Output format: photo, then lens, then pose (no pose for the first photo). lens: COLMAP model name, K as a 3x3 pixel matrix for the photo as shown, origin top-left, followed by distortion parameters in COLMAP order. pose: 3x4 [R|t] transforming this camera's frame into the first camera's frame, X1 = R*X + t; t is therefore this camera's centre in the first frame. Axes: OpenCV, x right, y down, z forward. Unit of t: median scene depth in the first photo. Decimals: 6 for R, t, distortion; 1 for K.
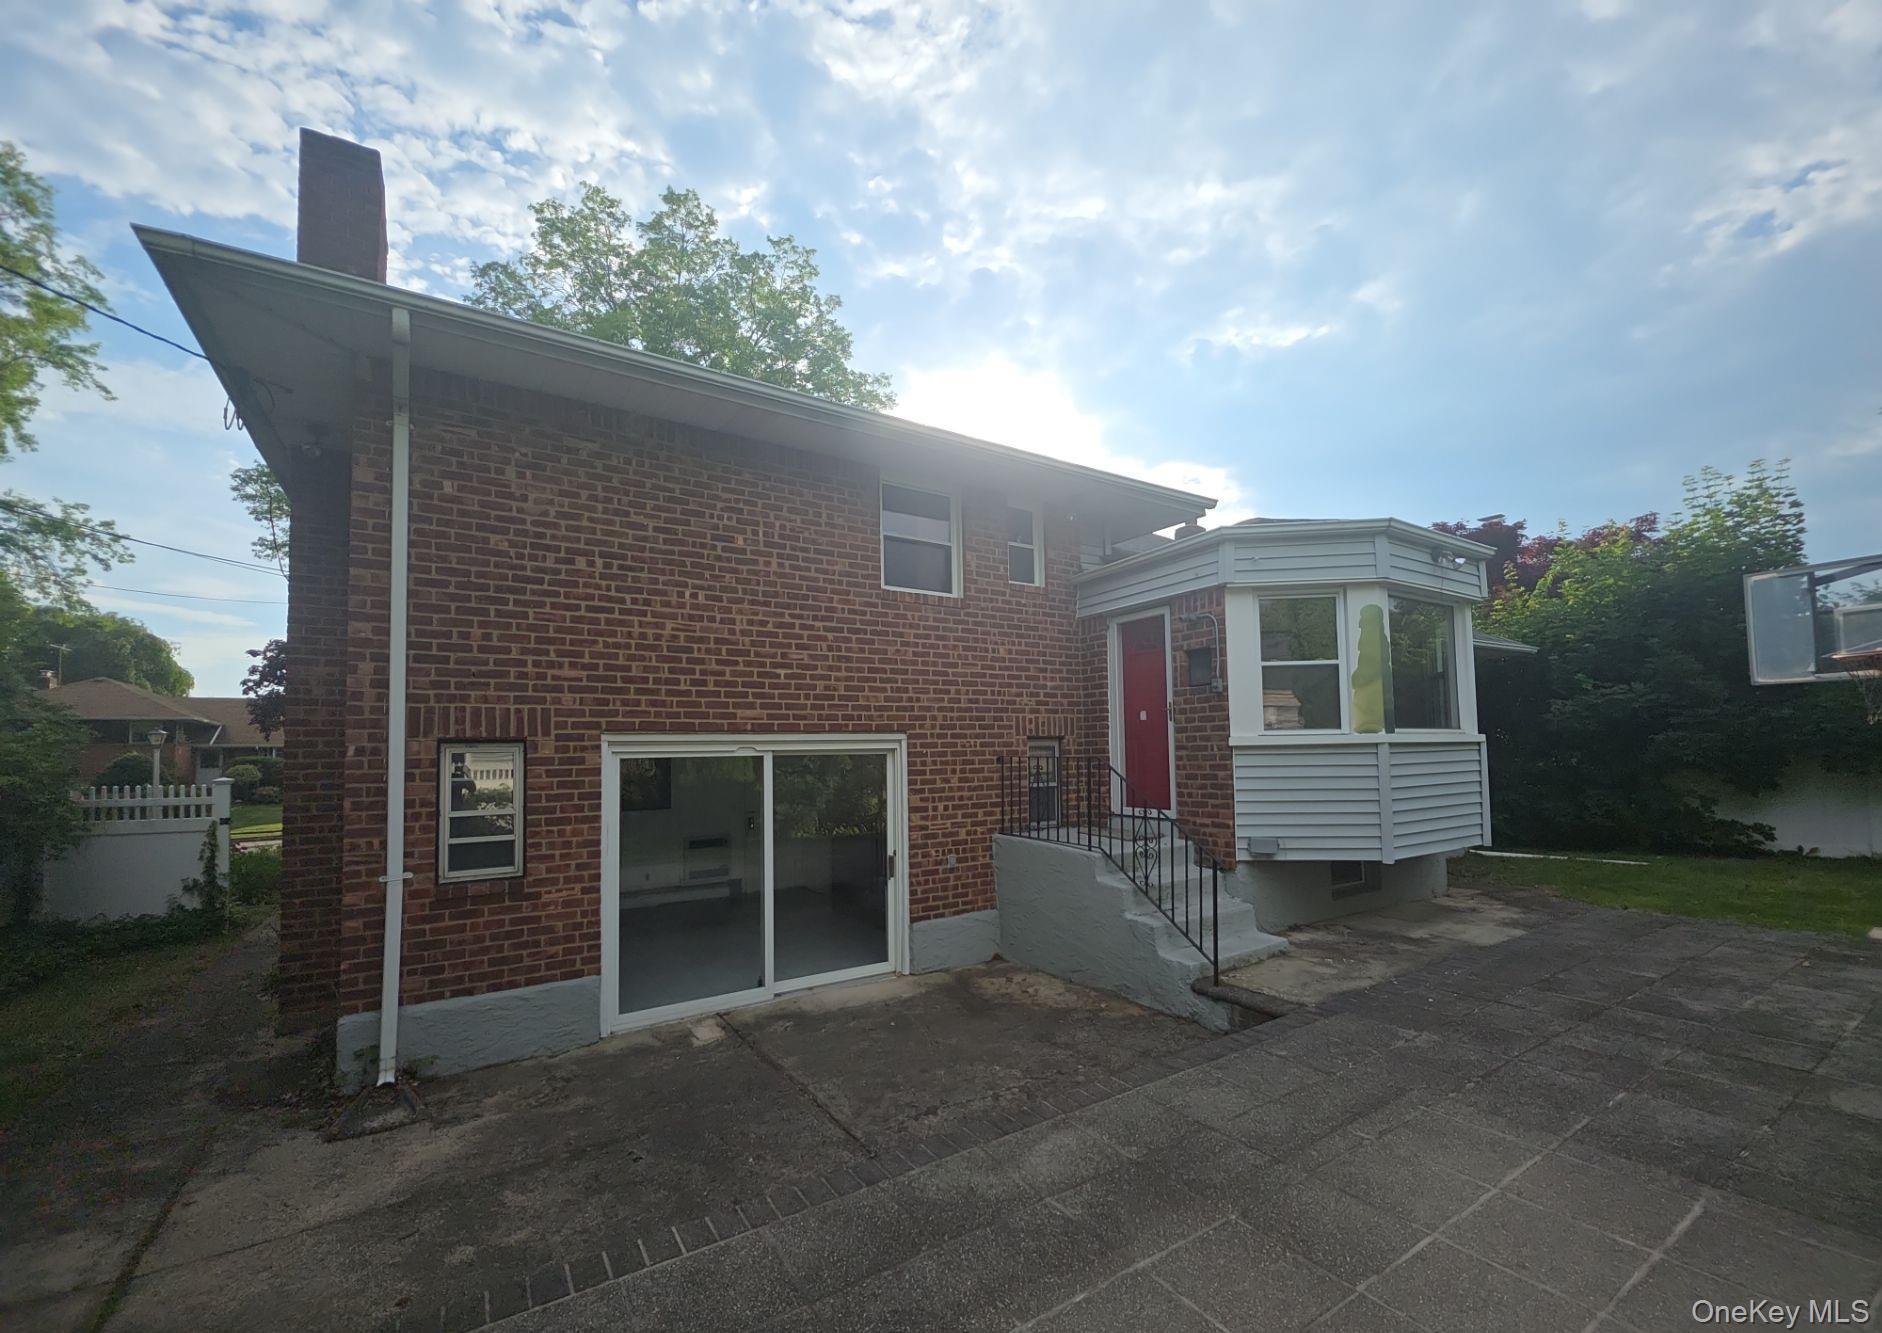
lens RADIAL K [[775.7, 0, 965.6], [0, 775.7, 719.7], [0, 0, 1]] dist [0.007993, -0.006633]
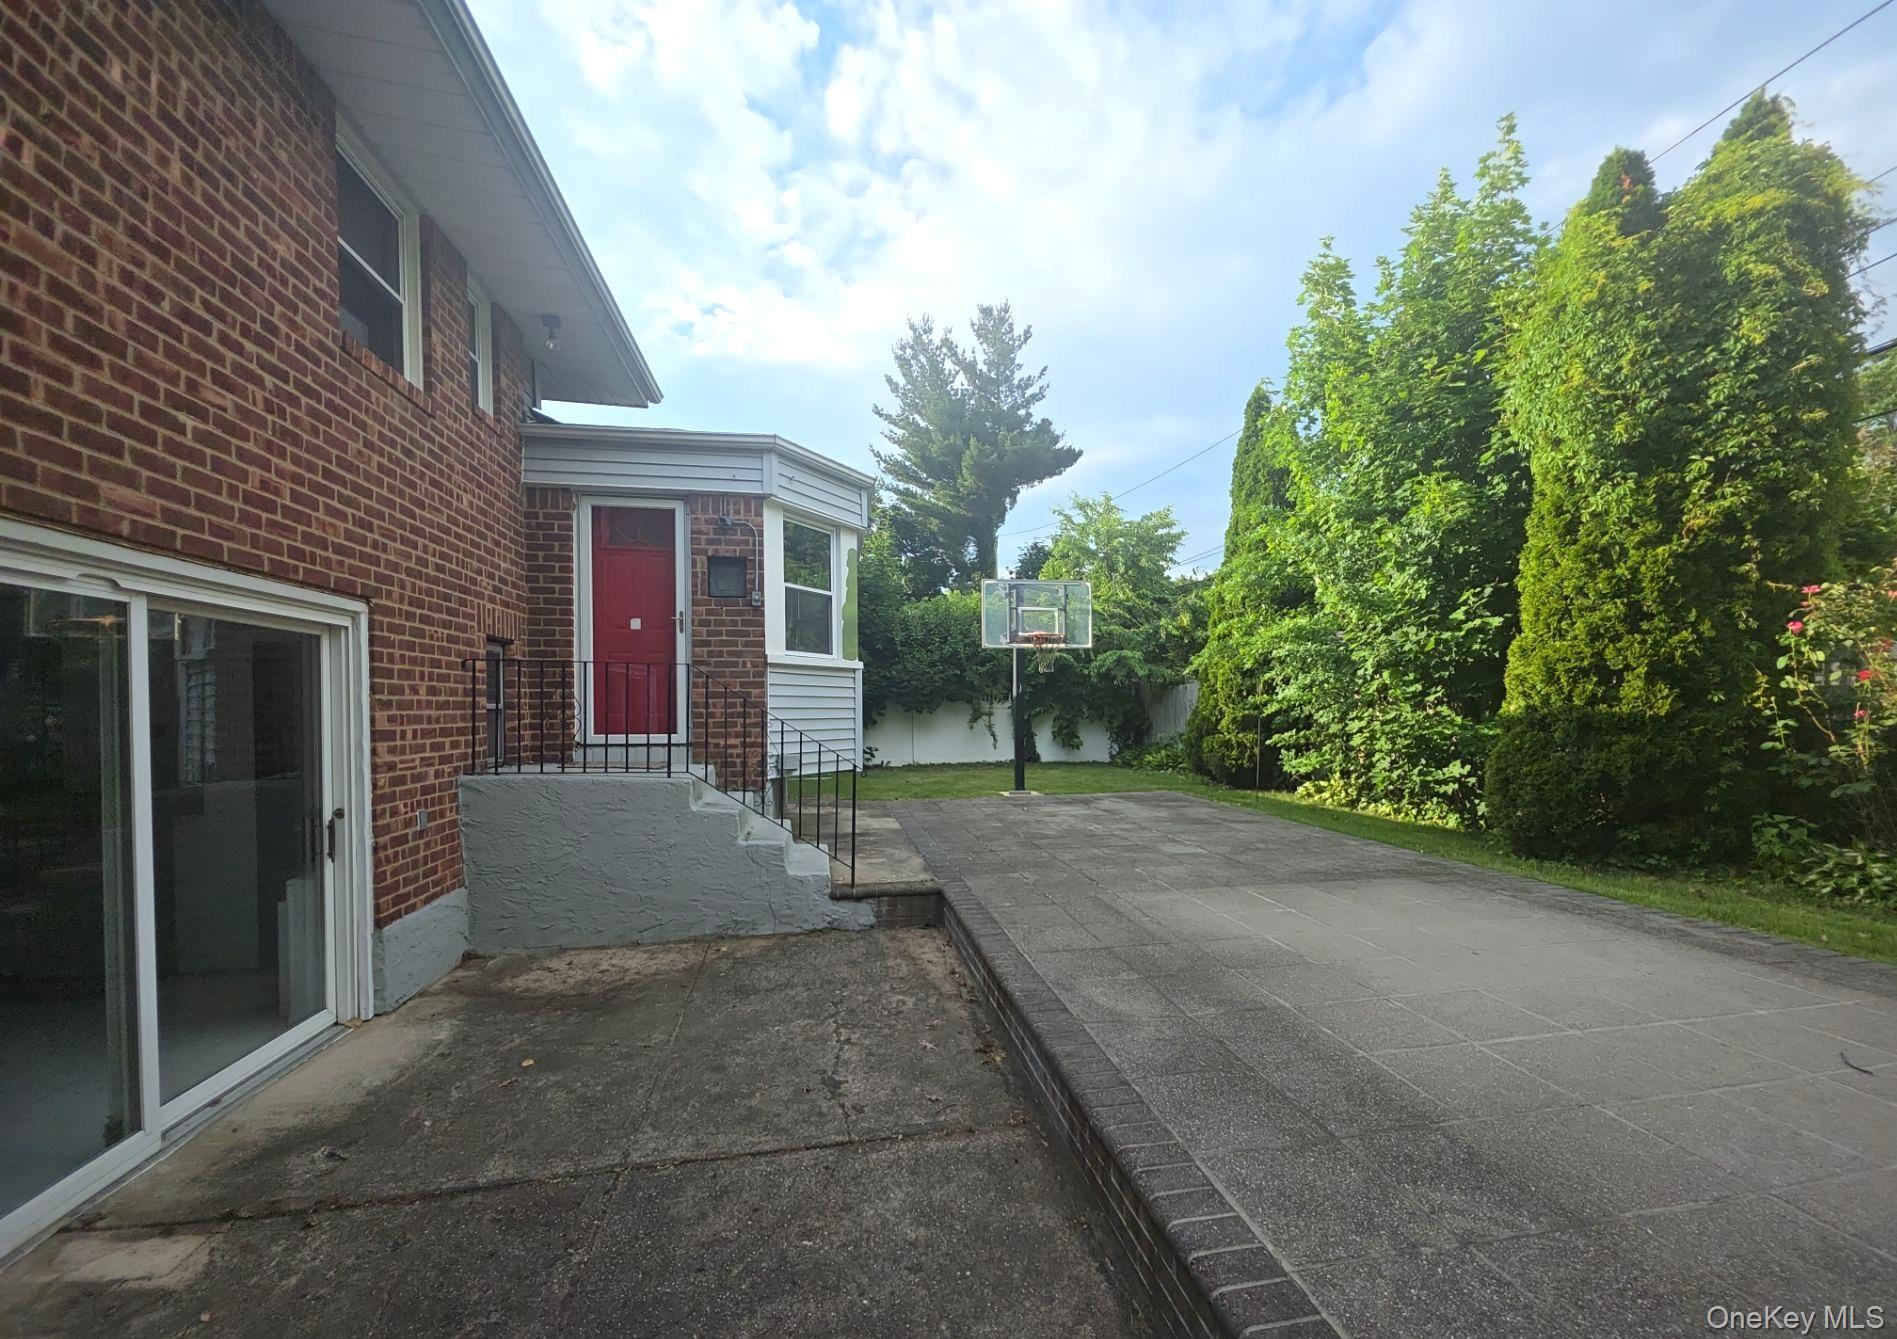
lens RADIAL K [[767.2, 0, 978.2], [0, 767.2, 725.6], [0, 0, 1]] dist [0.014323, -0.010530]
pose [[0.377007, -0.003296, 0.926205, -0.468193], [-0.041346, 0.998937, 0.020385, 0.084305], [-0.925287, -0.045980, 0.376470, 0.396629]]
